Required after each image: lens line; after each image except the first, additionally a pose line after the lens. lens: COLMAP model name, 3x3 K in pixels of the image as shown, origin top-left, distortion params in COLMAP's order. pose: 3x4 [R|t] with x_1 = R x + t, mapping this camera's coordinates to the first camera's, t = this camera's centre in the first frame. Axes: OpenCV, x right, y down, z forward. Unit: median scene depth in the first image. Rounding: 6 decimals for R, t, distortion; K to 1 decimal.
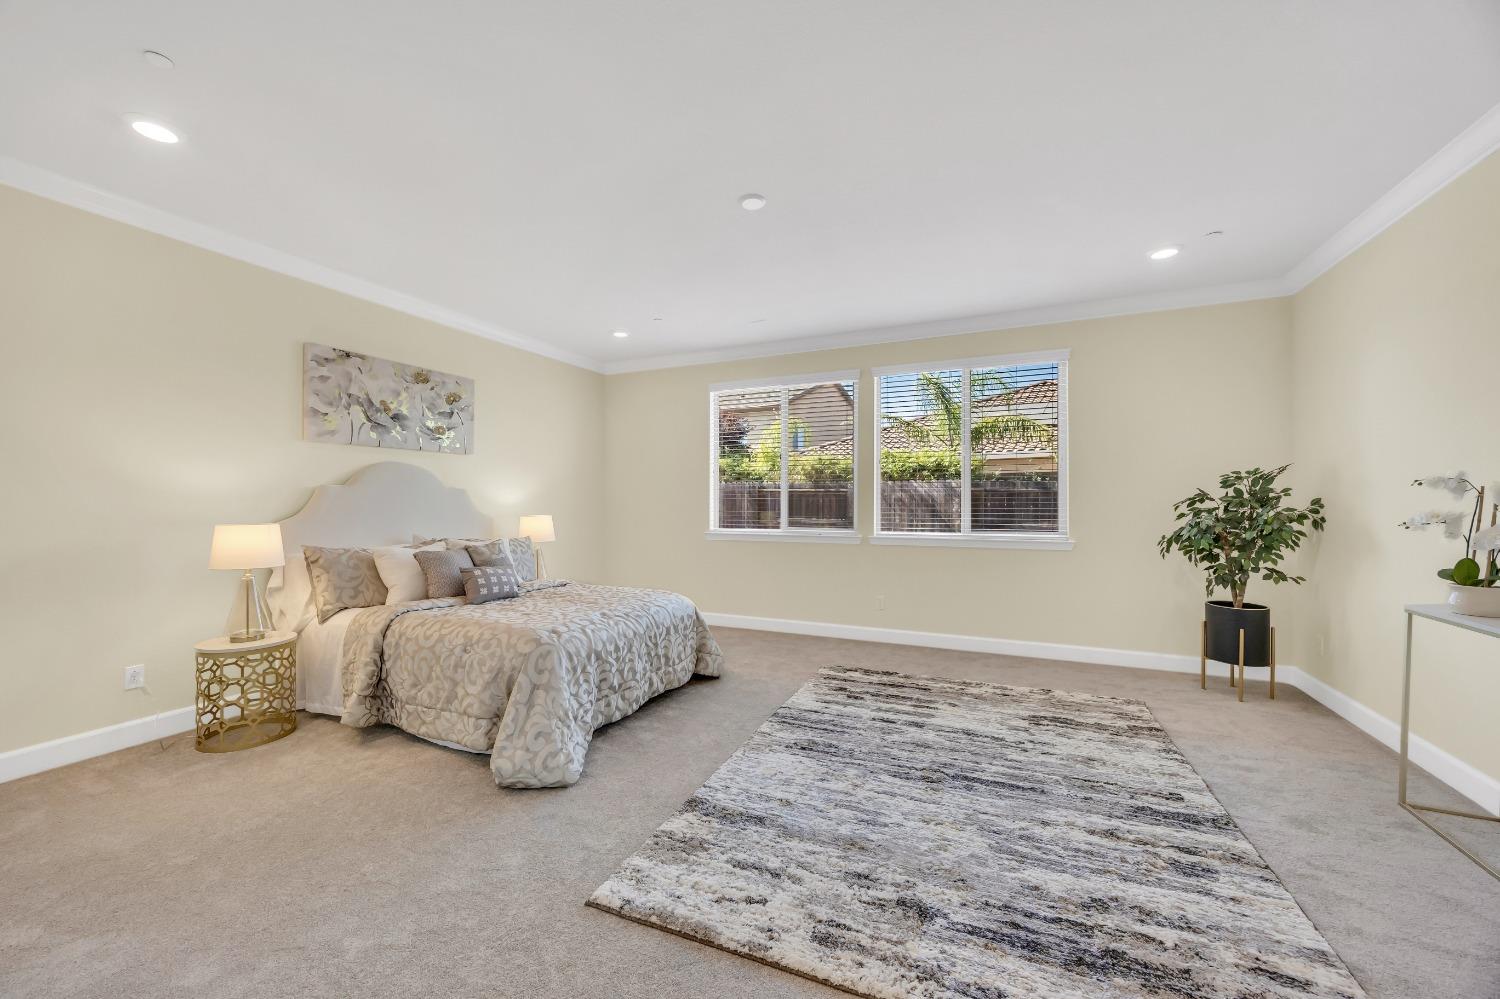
lens RADIAL K [[569.2, 0, 748.1], [0, 569.2, 495.1], [0, 0, 1]] dist [-0.005098, 0.000210]
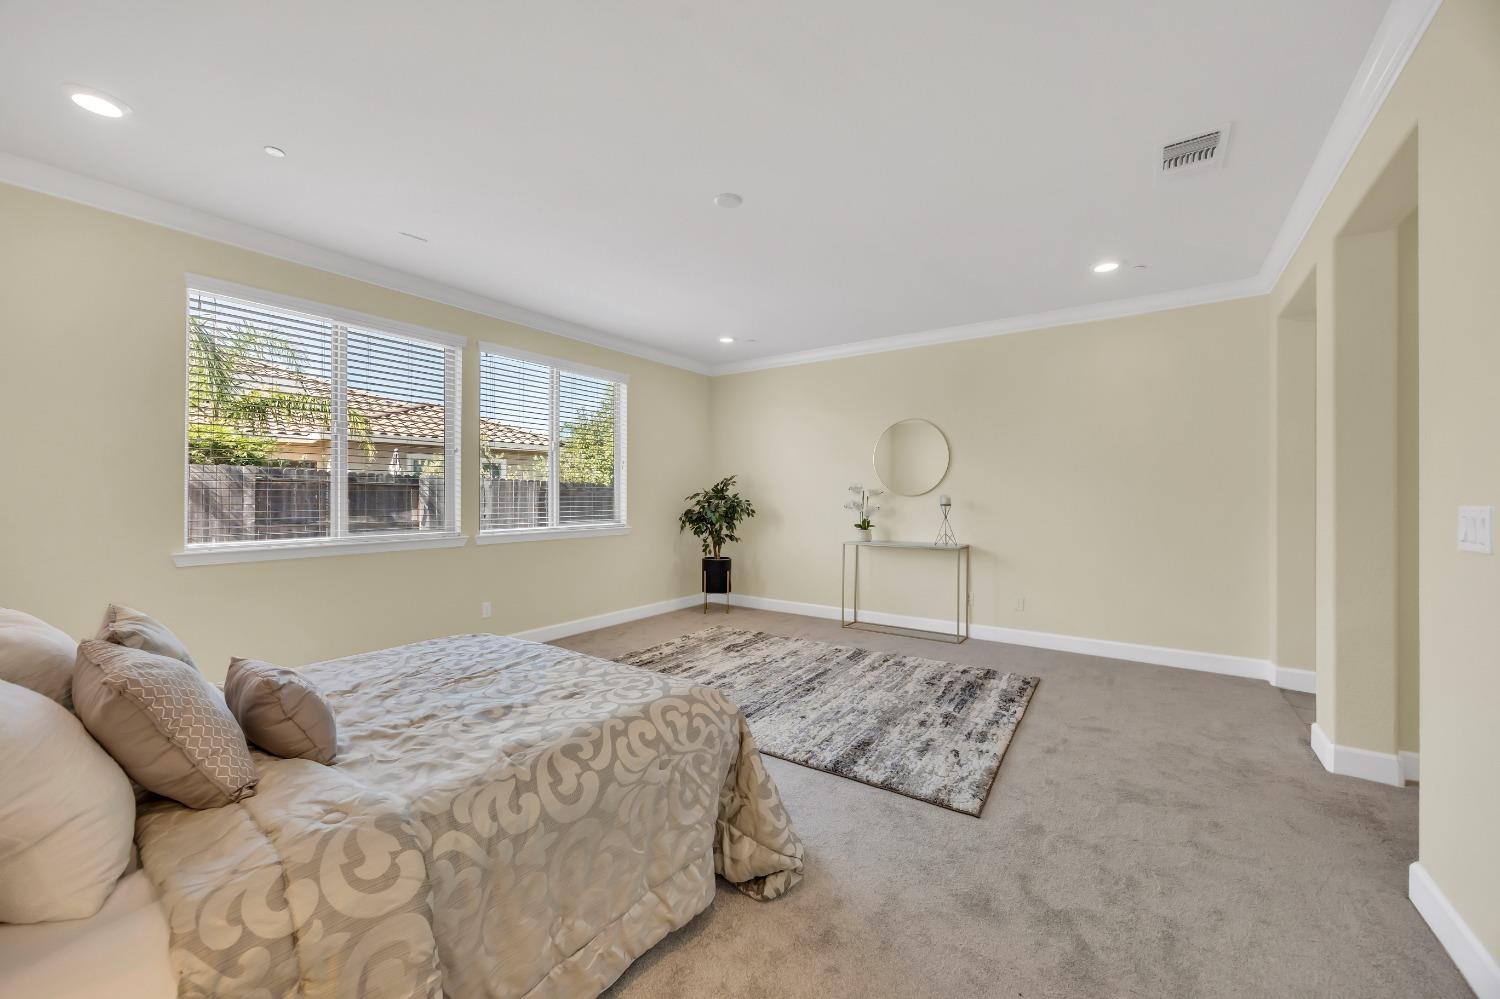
lens RADIAL K [[569.2, 0, 748.7], [0, 569.2, 499.2], [0, 0, 1]] dist [-0.005098, 0.000210]
pose [[0.181487, -0.008410, 0.983357, -1.117512], [-0.015749, 0.999810, 0.011457, 0.000499], [-0.983267, -0.017566, 0.181320, 0.883172]]
